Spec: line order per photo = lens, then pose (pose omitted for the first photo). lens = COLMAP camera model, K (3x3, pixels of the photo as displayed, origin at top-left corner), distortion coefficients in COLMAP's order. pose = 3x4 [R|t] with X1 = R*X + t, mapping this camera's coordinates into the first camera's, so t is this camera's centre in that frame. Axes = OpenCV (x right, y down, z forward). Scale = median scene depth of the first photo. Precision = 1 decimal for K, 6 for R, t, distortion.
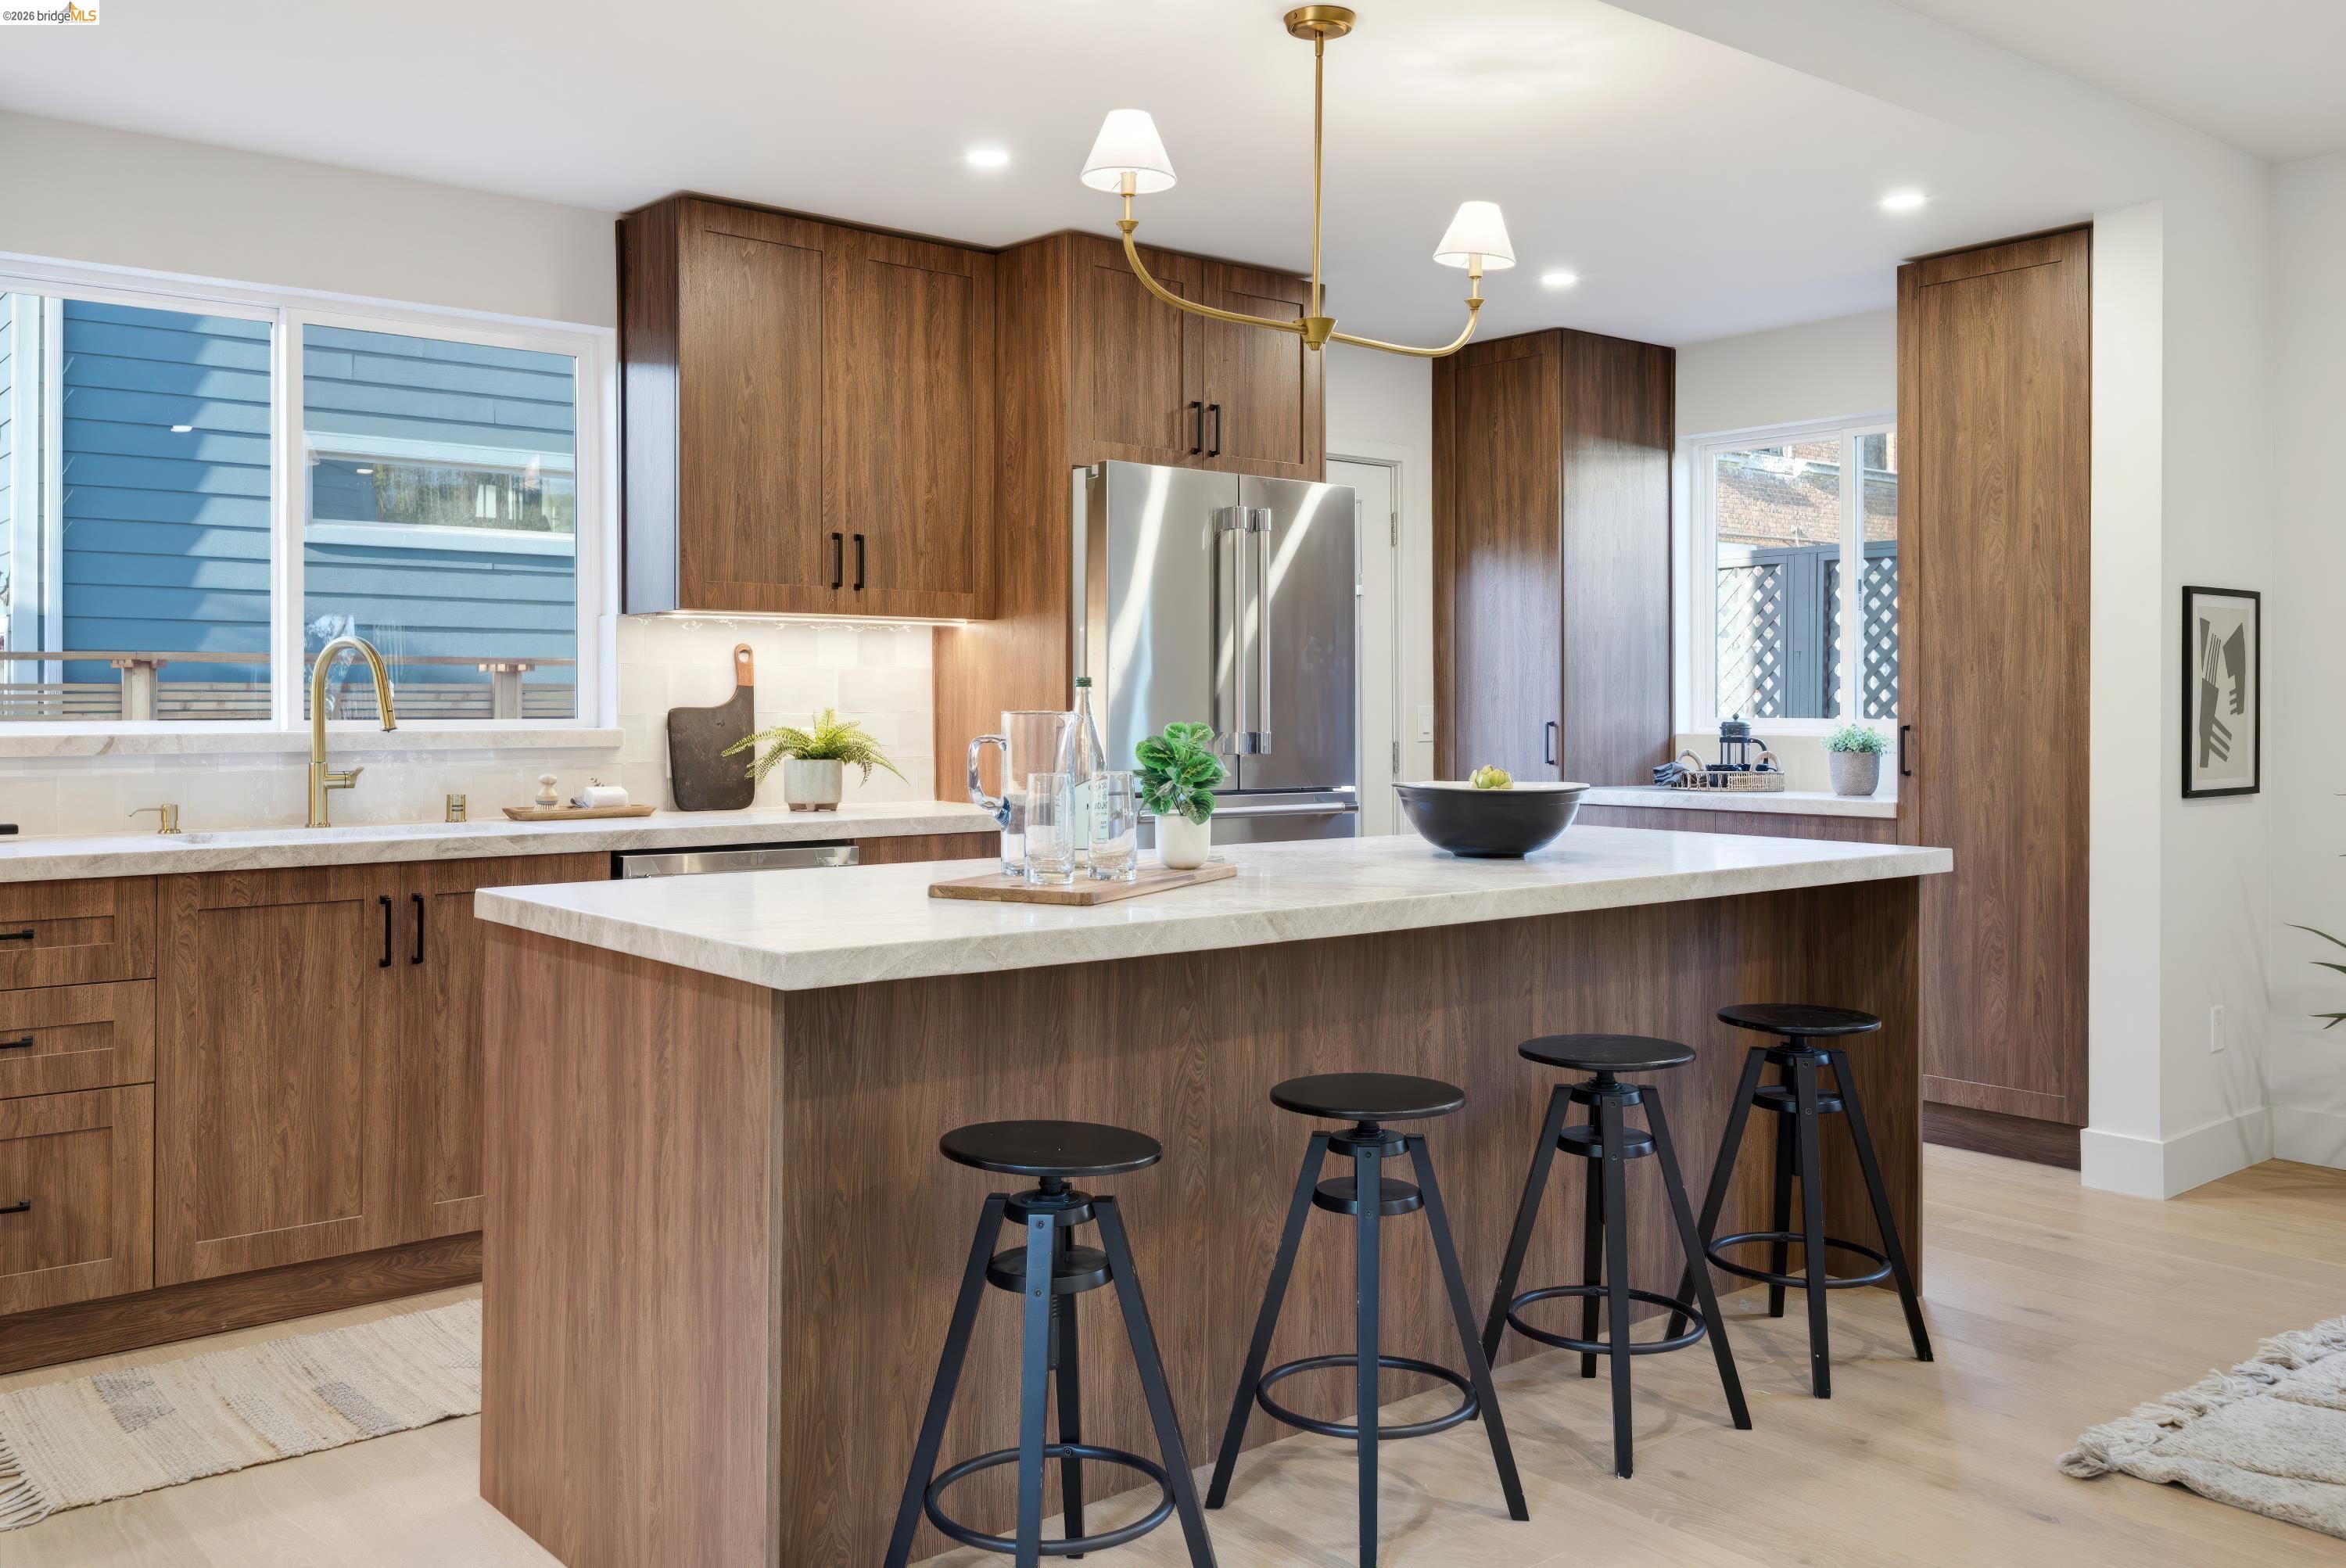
lens RADIAL K [[2000.2, 0, 1180.7], [0, 2000.2, 682.5], [0, 0, 1]] dist [0.000738, 0.011482]
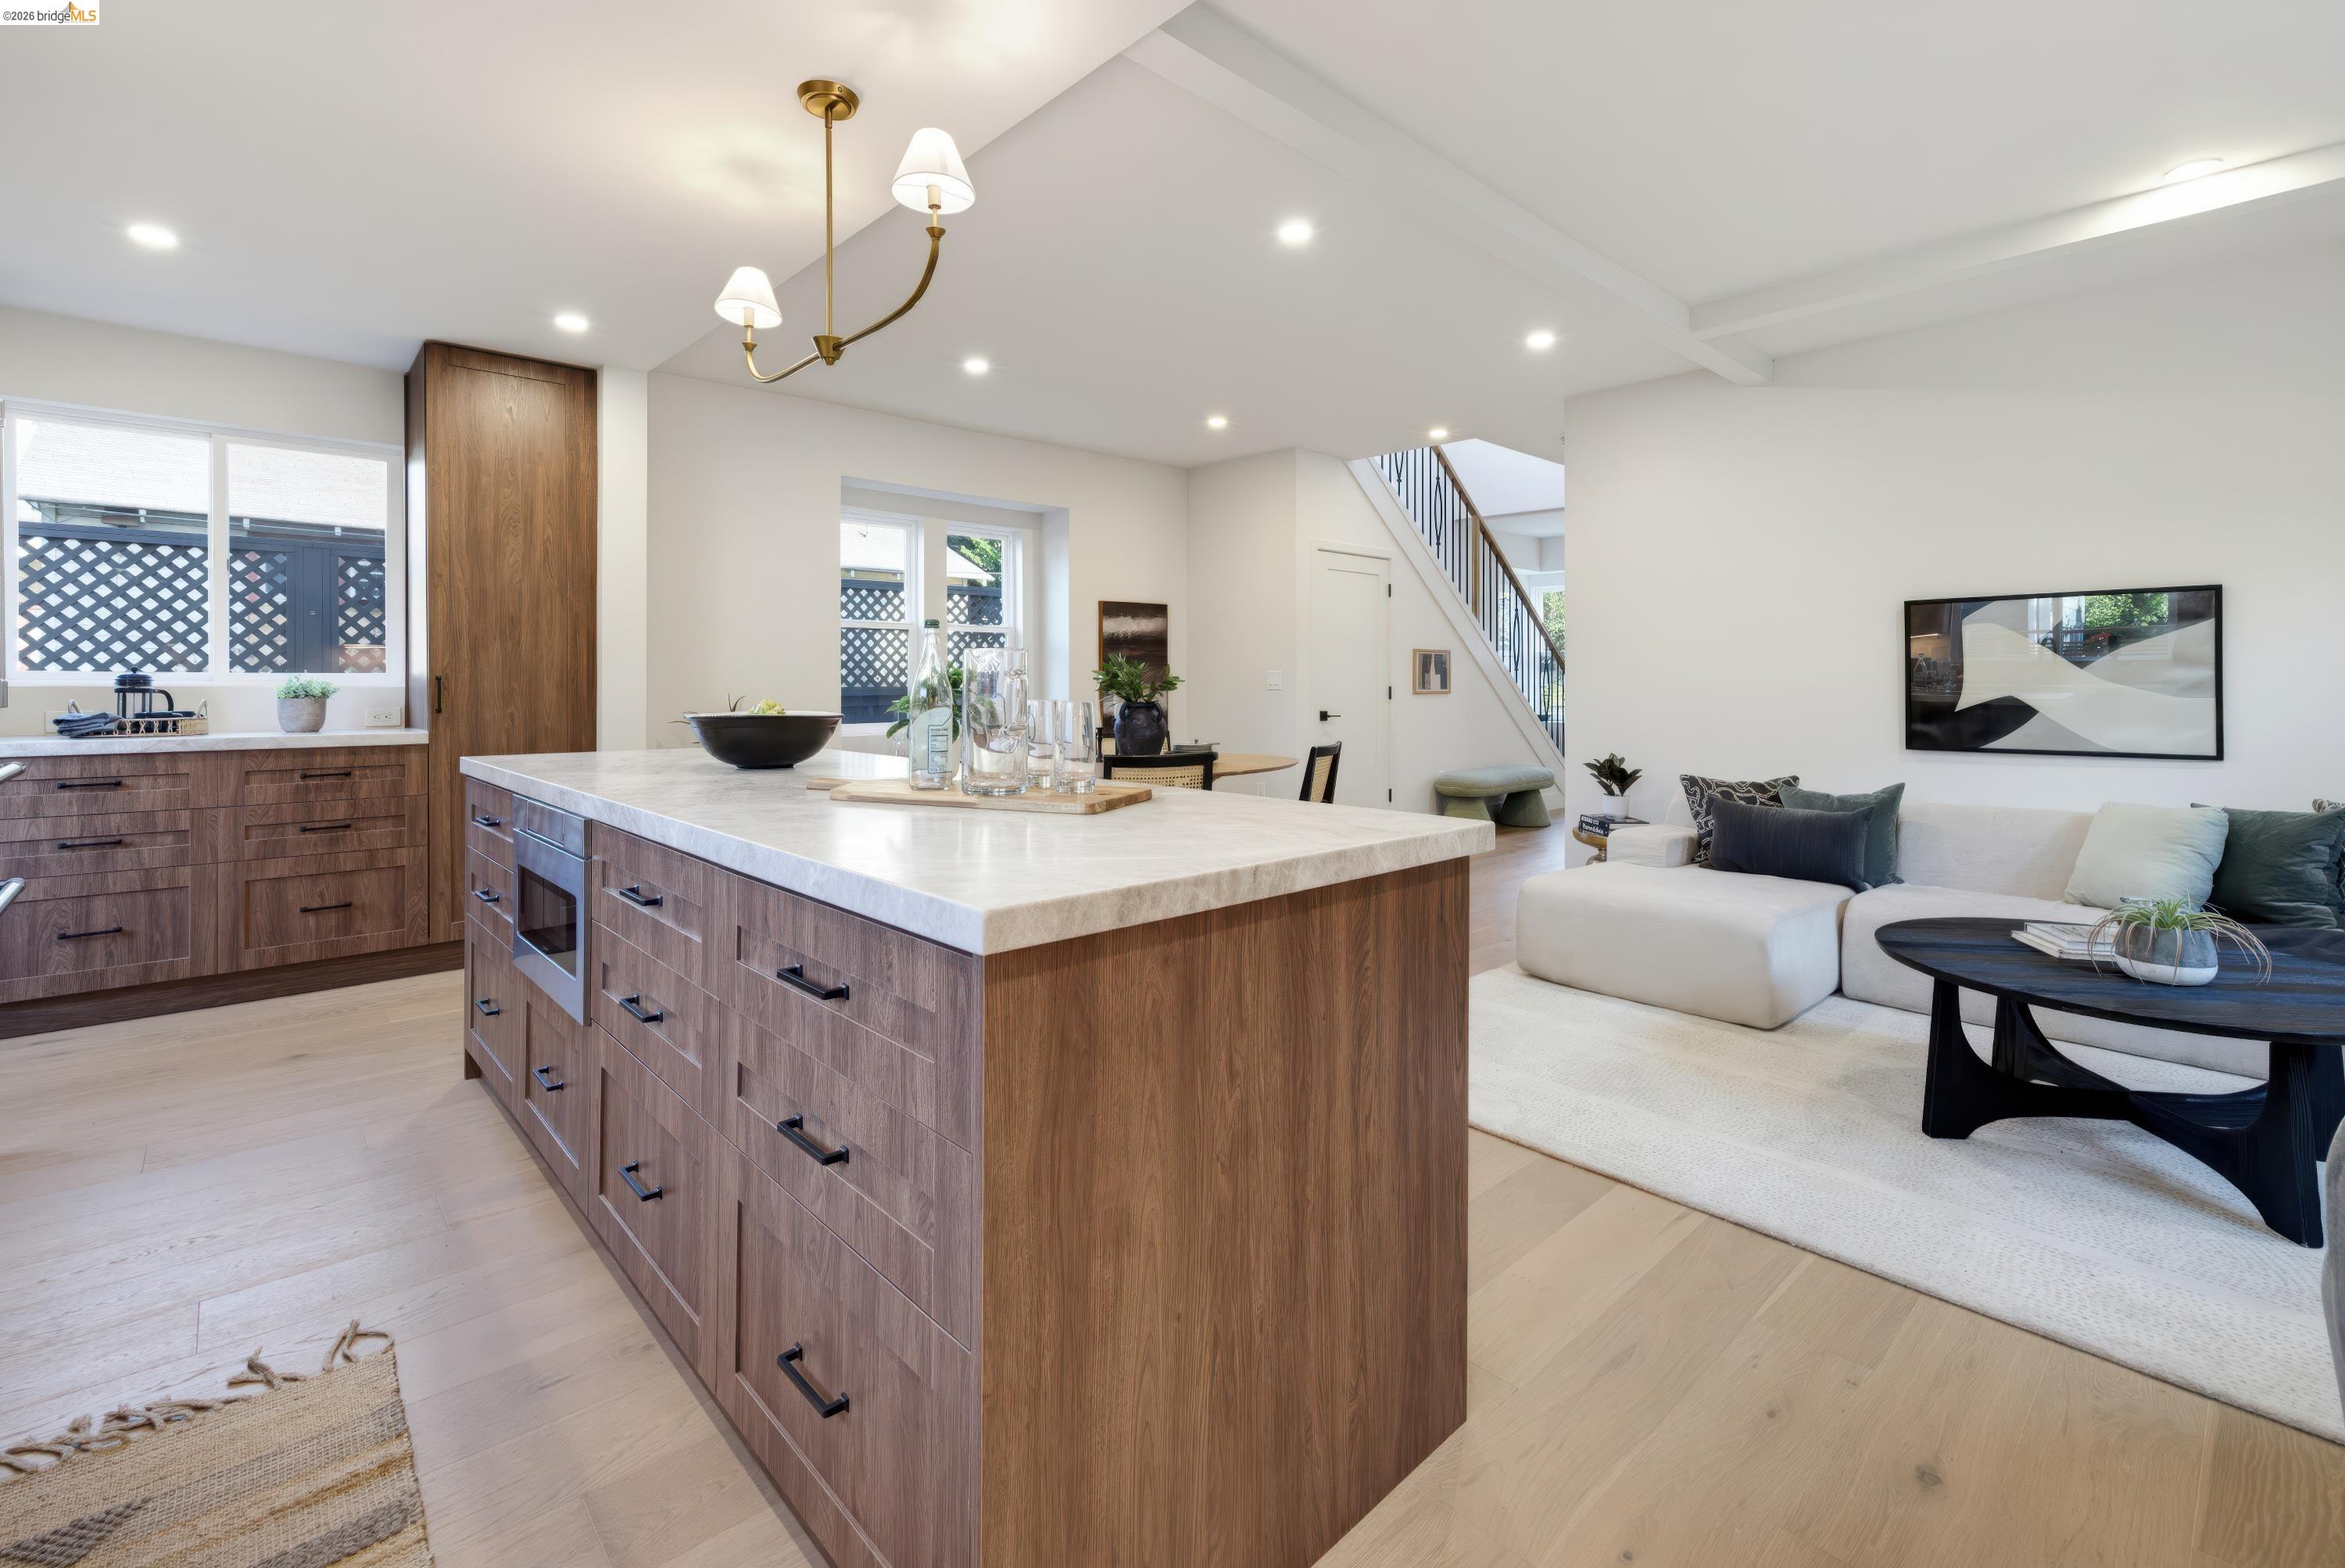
lens RADIAL K [[1017.7, 0, 1173.4], [0, 1017.7, 675.3], [0, 0, 1]] dist [-0.000217, 0.000004]
pose [[-0.052546, 0.002278, 0.998616, -0.481205], [-0.011488, 0.999930, -0.002885, 0.021736], [-0.998552, -0.011624, -0.052516, 0.688464]]
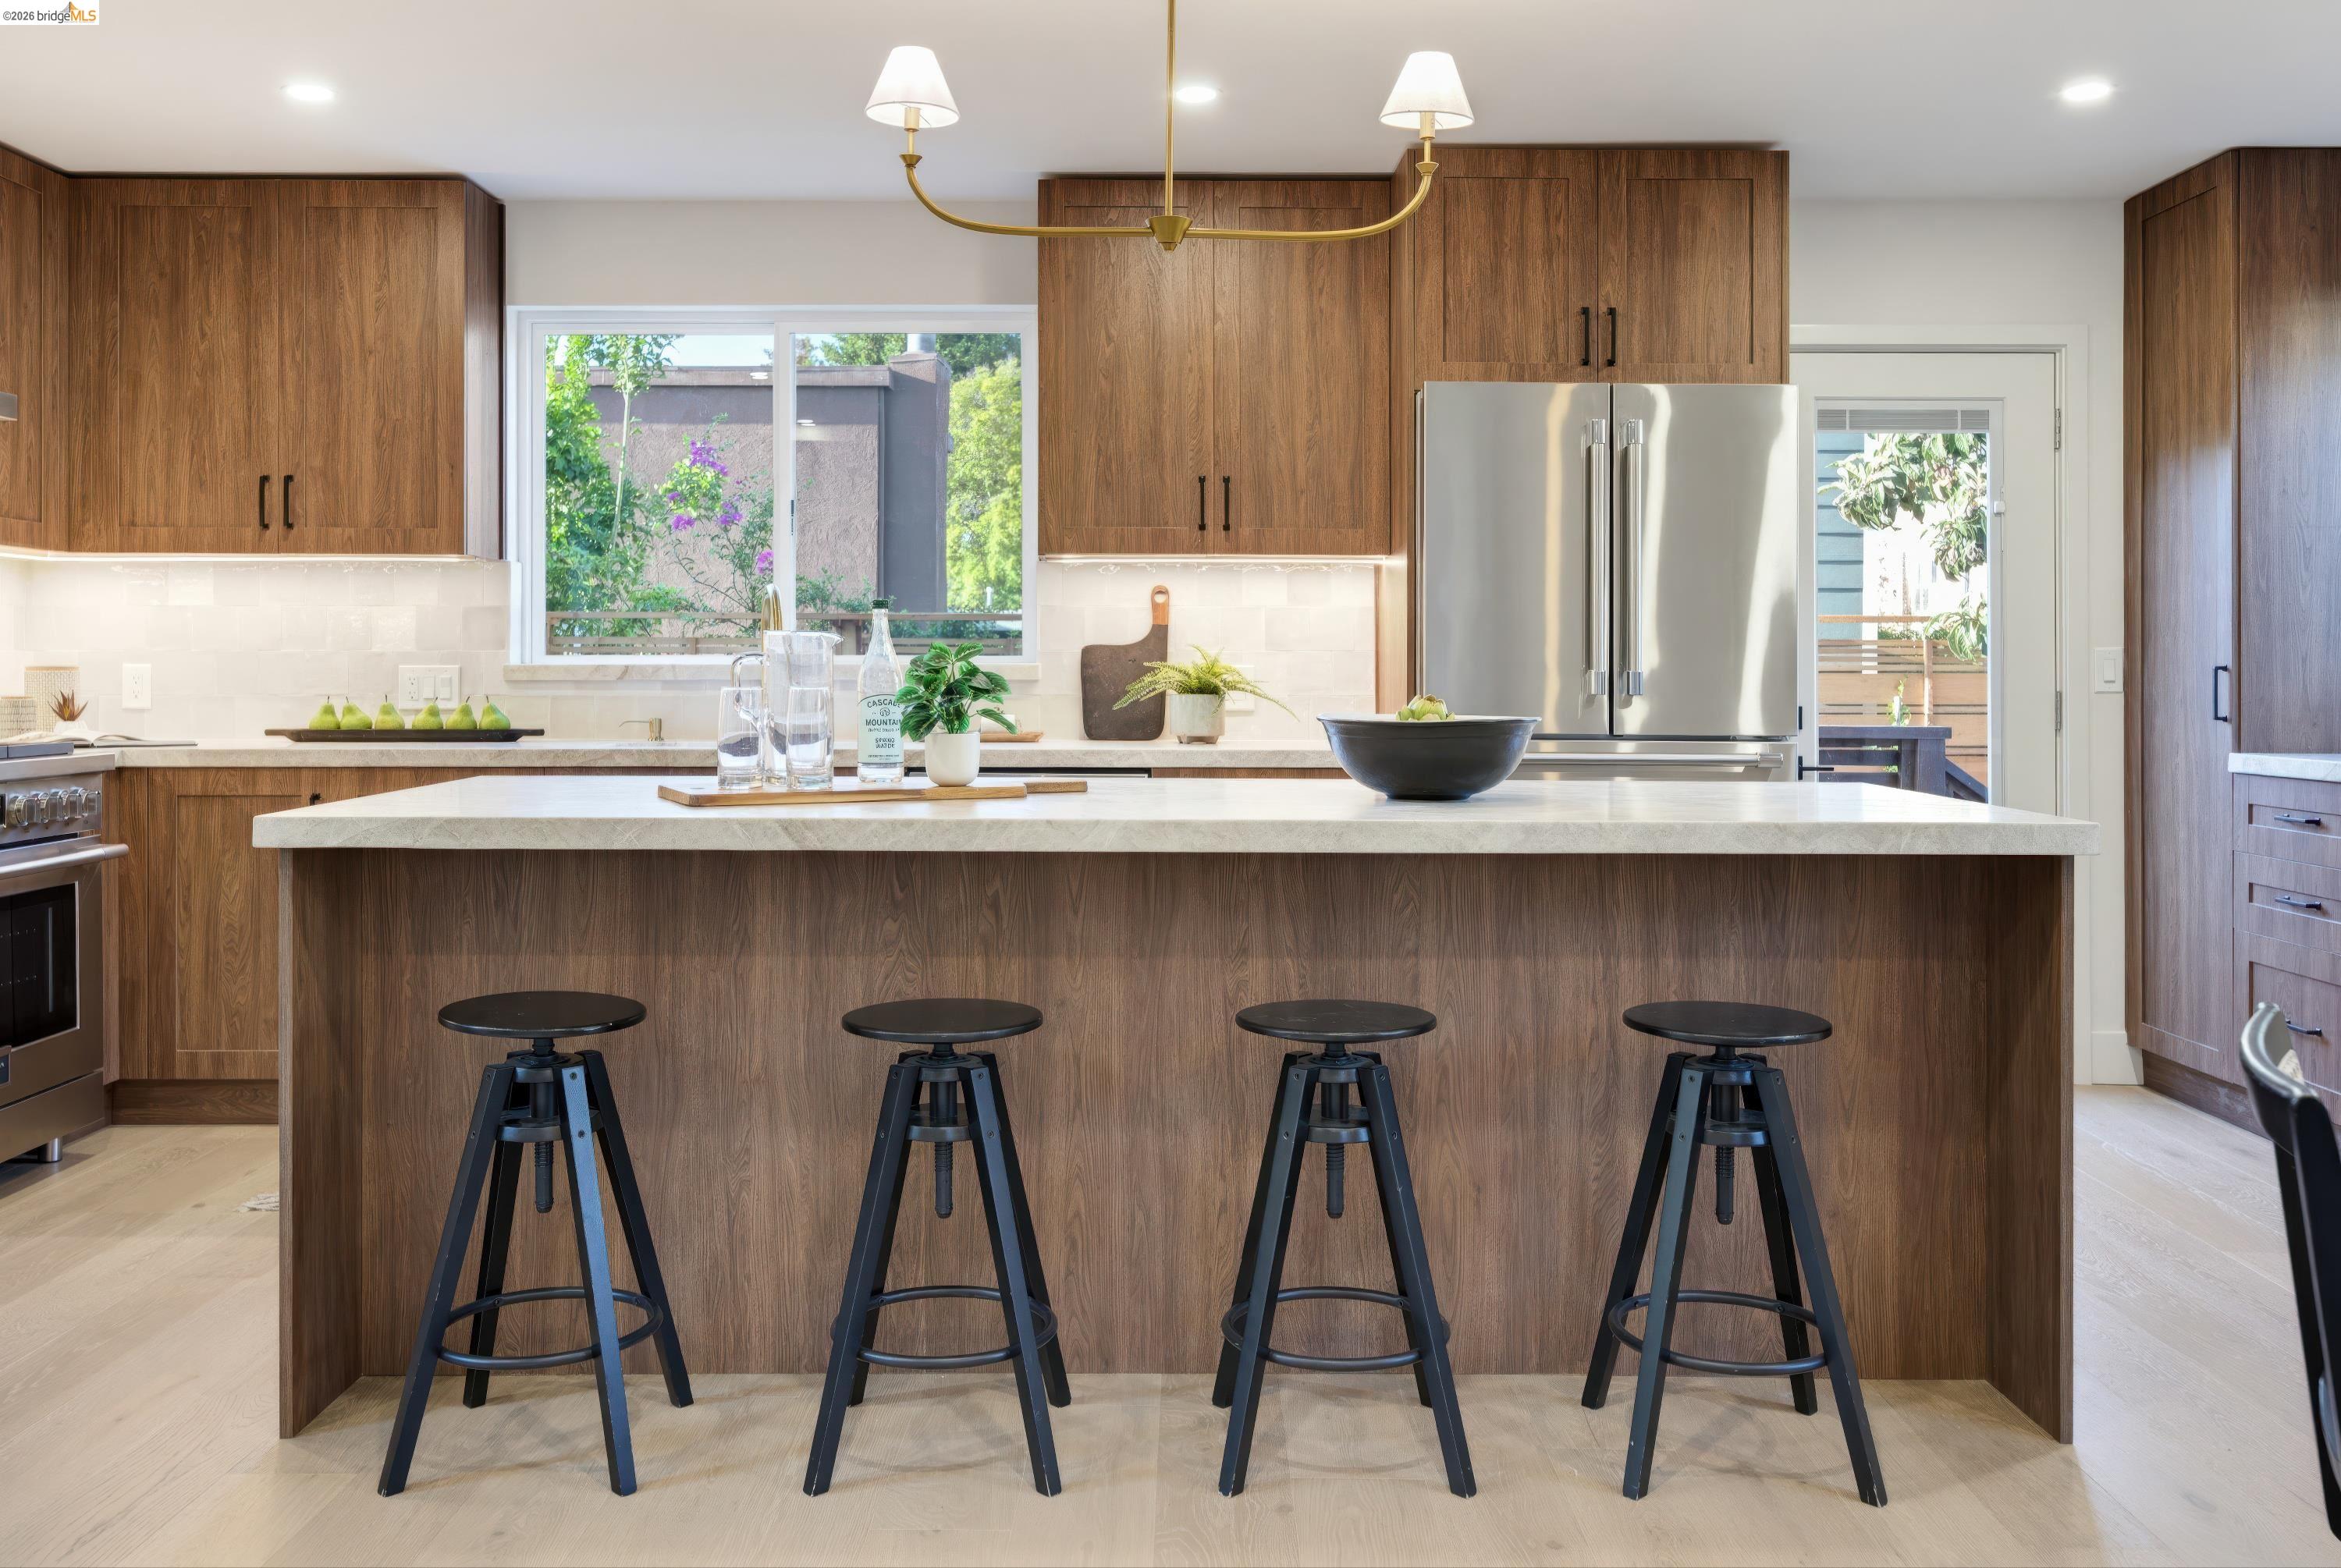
lens RADIAL K [[1979.4, 0, 1116.6], [0, 1979.4, 664.9], [0, 0, 1]] dist [0.006370, 0.004369]
pose [[0.757181, 0.000518, -0.653204, 0.559537], [0.004686, 0.999970, 0.006224, 0.019888], [0.653188, -0.007773, 0.757156, 0.230541]]
